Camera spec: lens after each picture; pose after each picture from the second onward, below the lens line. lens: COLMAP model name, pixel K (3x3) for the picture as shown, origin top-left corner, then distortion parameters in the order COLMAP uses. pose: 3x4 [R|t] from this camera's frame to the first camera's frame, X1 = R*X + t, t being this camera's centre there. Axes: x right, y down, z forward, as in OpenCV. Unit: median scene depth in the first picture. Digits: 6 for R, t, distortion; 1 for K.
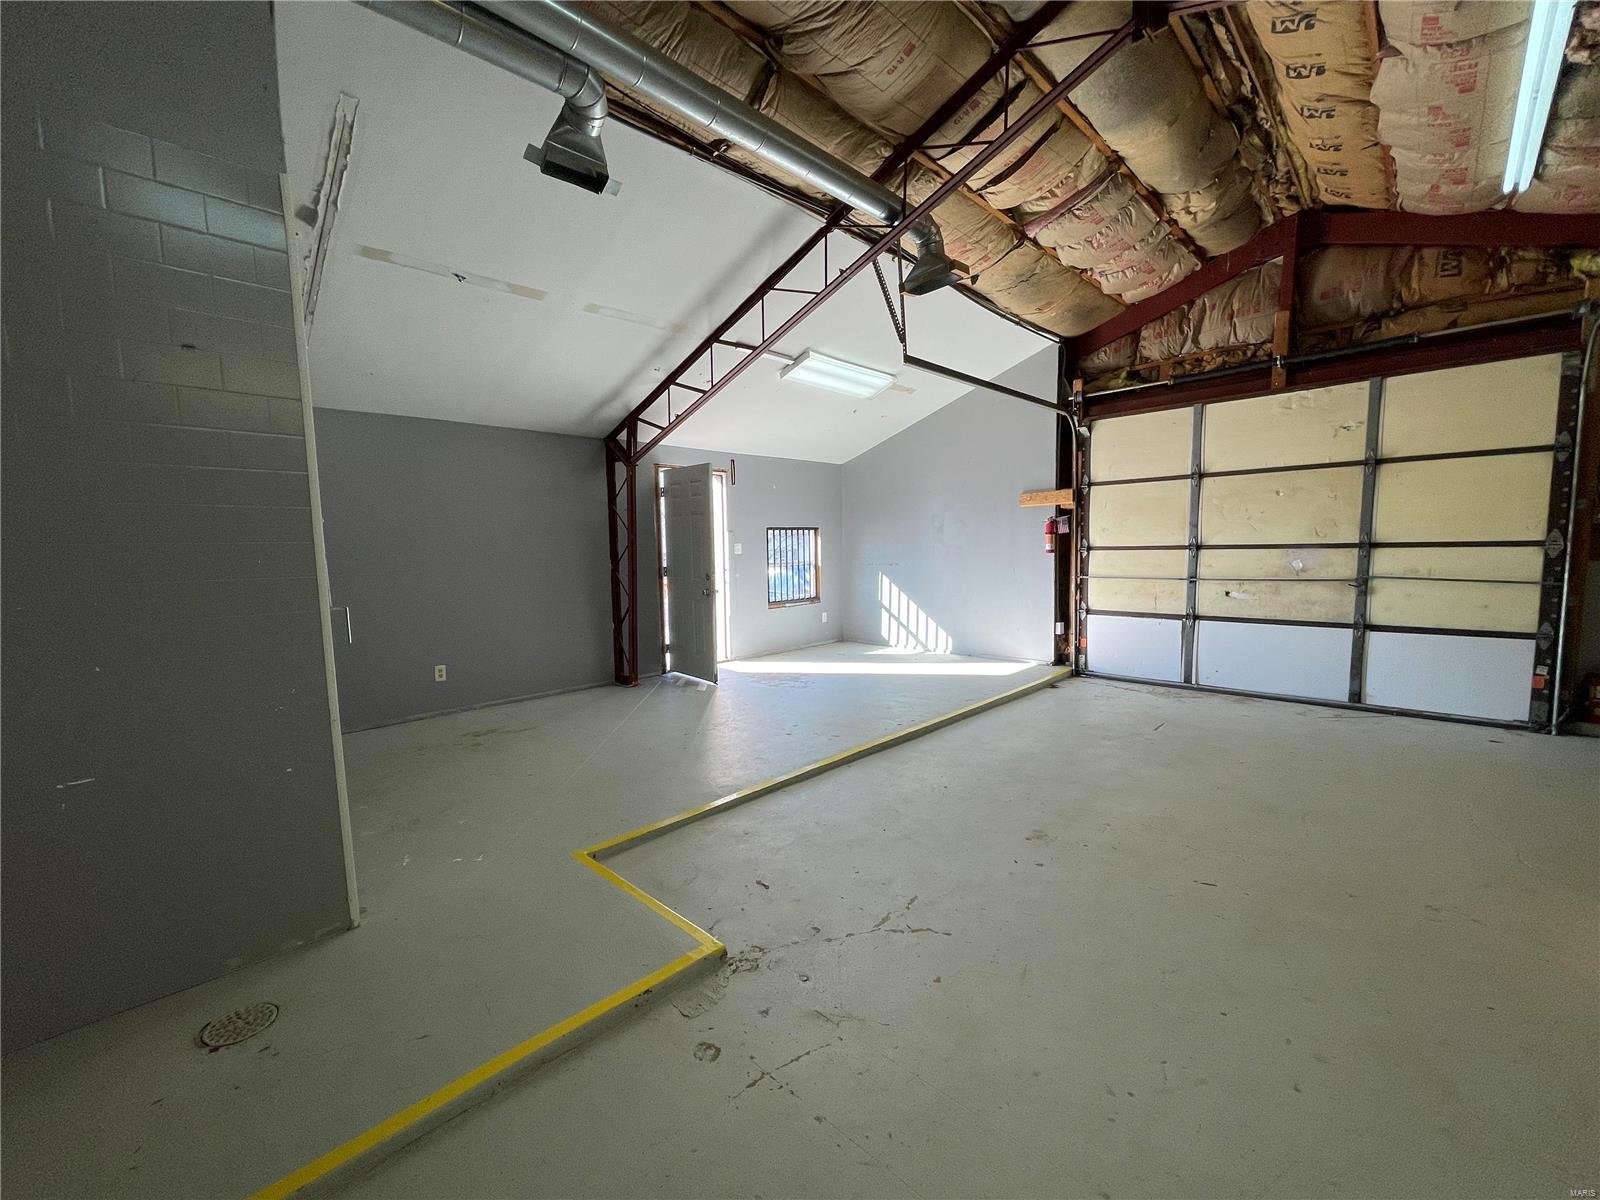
lens RADIAL K [[642.0, 0, 789.7], [0, 642.0, 609.4], [0, 0, 1]] dist [-0.002059, 0.000106]
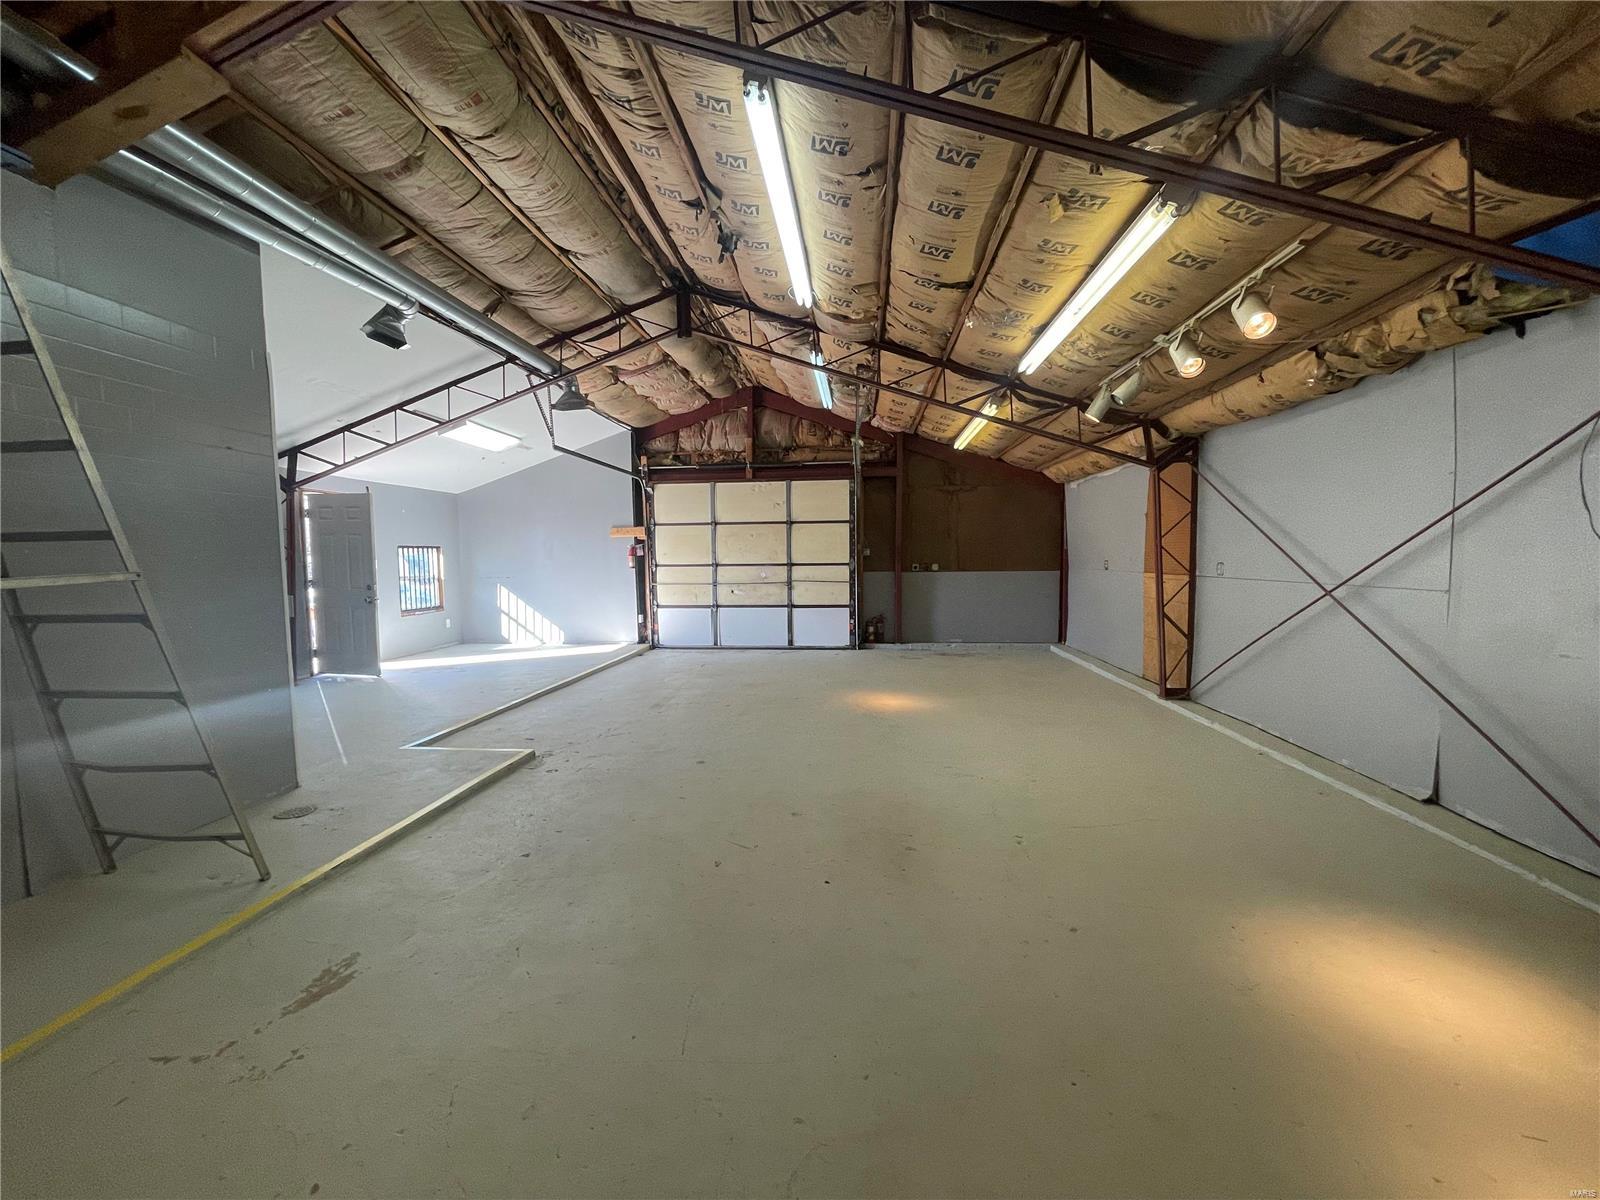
lens RADIAL K [[642.0, 0, 795.1], [0, 642.0, 610.0], [0, 0, 1]] dist [-0.002059, 0.000106]
pose [[0.774943, -0.038151, 0.630878, -0.310039], [0.055688, 0.998416, -0.008028, 0.052262], [-0.629573, 0.041354, 0.775840, -0.494861]]
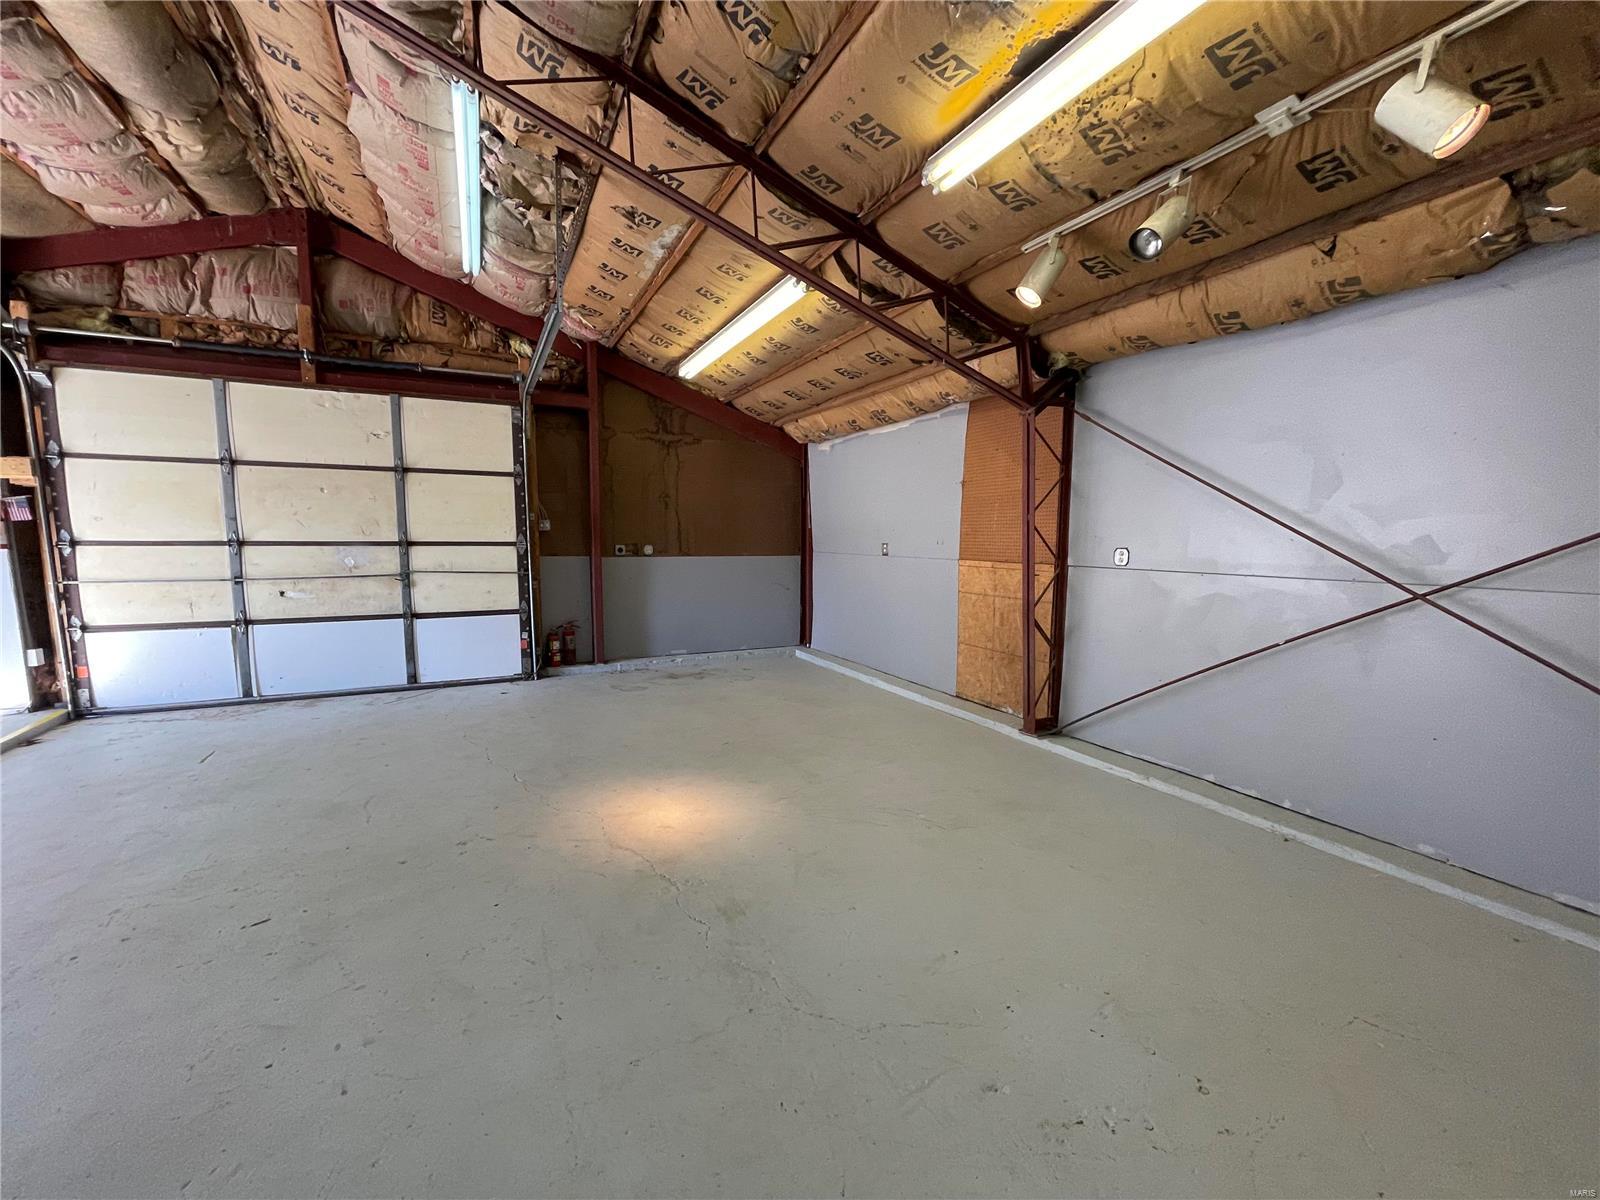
lens RADIAL K [[642.0, 0, 792.6], [0, 642.0, 609.1], [0, 0, 1]] dist [-0.002059, 0.000106]
pose [[0.321814, -0.081688, 0.943272, 0.044075], [0.079505, 0.995084, 0.059050, 0.002078], [-0.943459, 0.055992, 0.326727, -0.004617]]
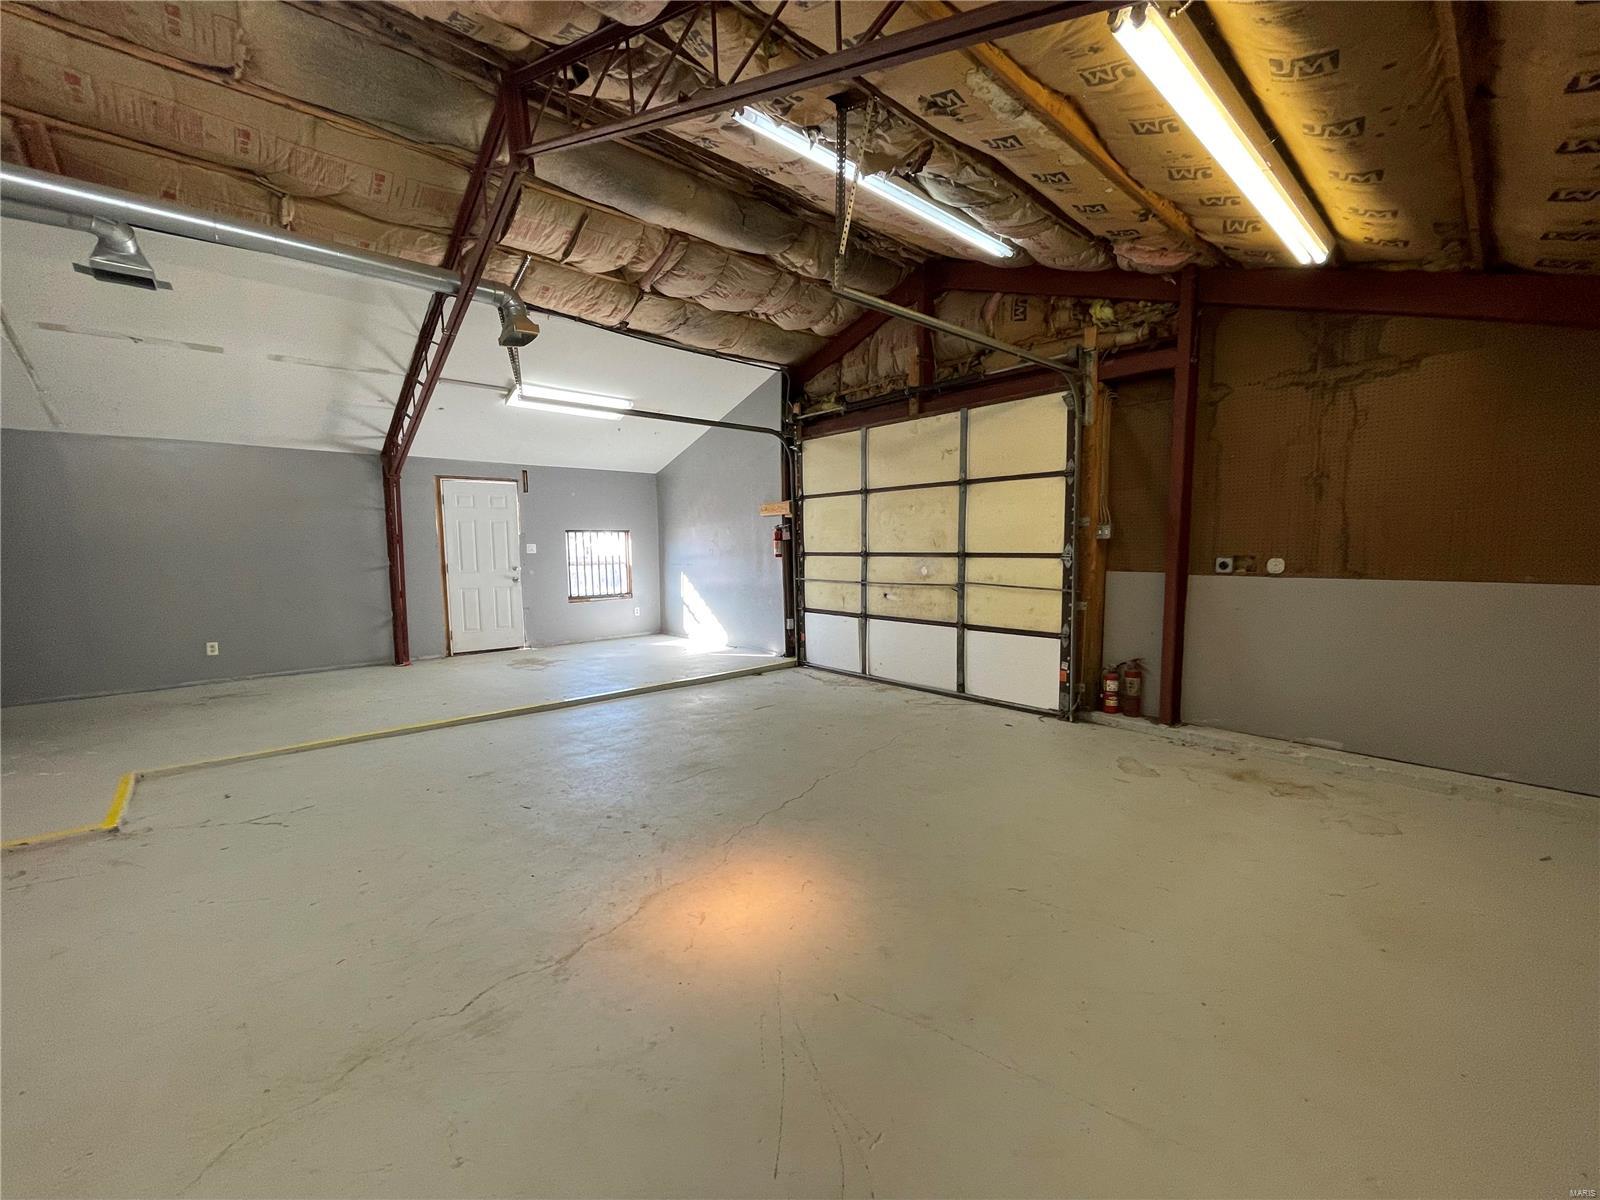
lens RADIAL K [[642.0, 0, 791.4], [0, 642.0, 611.7], [0, 0, 1]] dist [-0.002059, 0.000106]
pose [[0.997987, 0.019257, -0.060418, 0.624795], [-0.018808, 0.999791, 0.007998, -0.001733], [0.060559, -0.006846, 0.998141, -0.152253]]
